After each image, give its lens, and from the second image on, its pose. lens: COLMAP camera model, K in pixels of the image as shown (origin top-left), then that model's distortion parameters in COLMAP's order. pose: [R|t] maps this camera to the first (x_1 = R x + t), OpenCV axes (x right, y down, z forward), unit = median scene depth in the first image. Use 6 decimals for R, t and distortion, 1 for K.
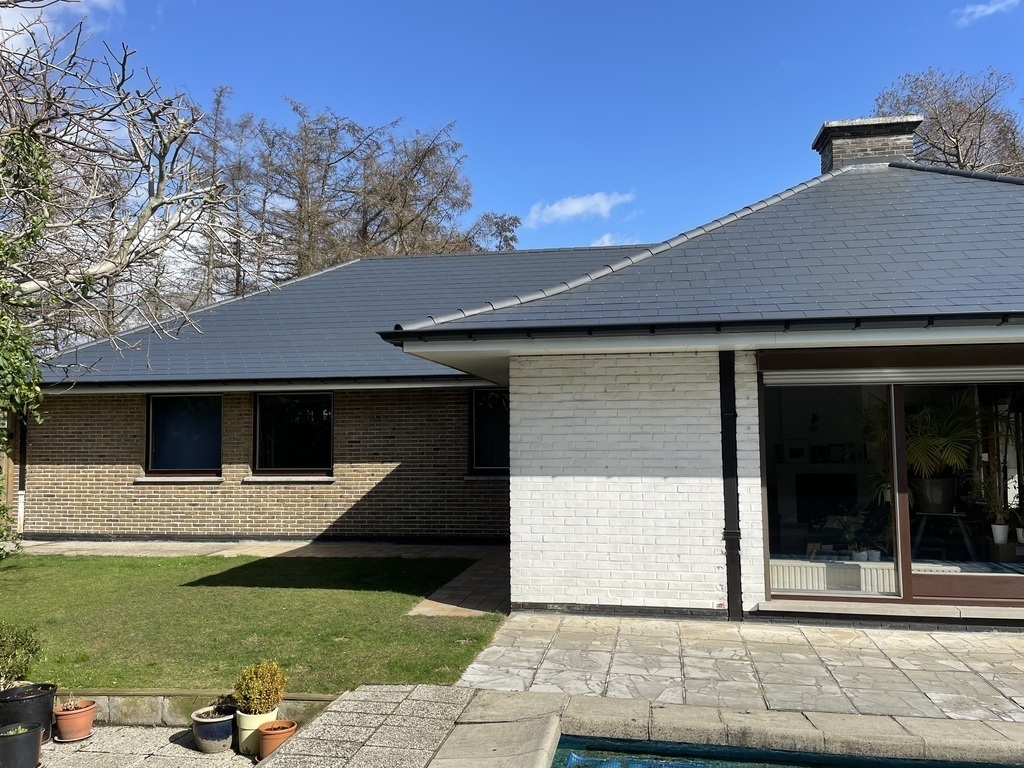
lens RADIAL K [[769.6, 0, 513.0], [0, 769.6, 394.6], [0, 0, 1]] dist [0.067501, 0.001095]
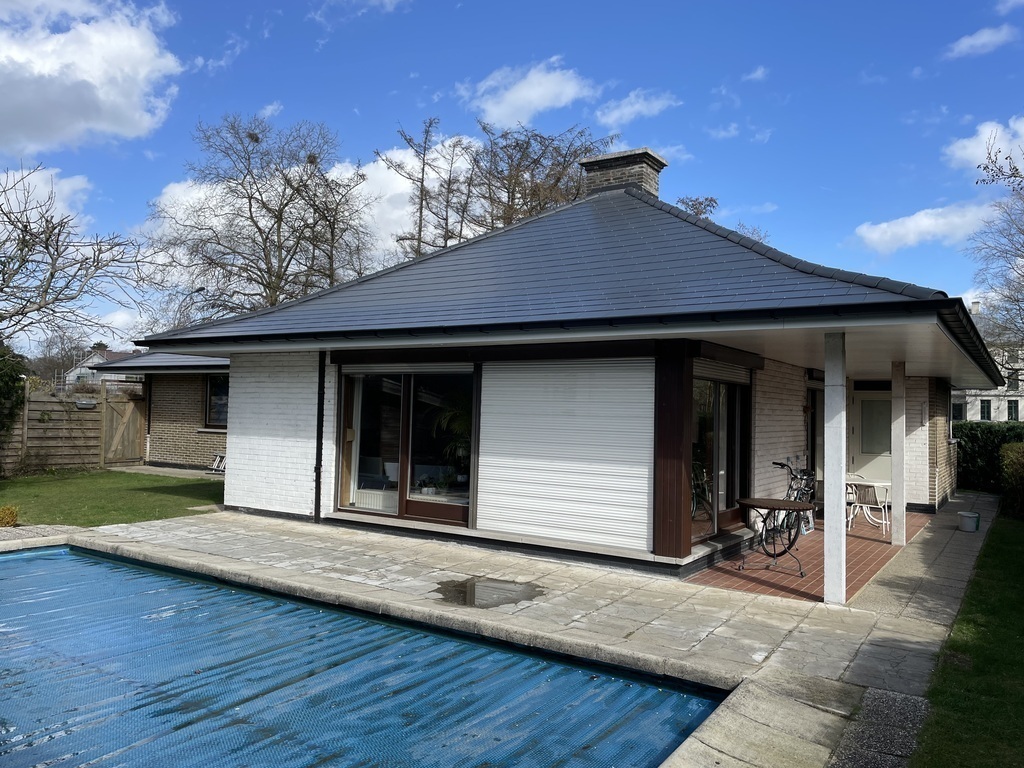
lens RADIAL K [[769.6, 0, 509.9], [0, 769.6, 380.2], [0, 0, 1]] dist [0.067501, 0.001095]
pose [[0.915619, 0.009810, -0.401928, 1.223934], [-0.005622, 0.999917, 0.011597, -0.017913], [0.402008, -0.008358, 0.915598, -0.262559]]
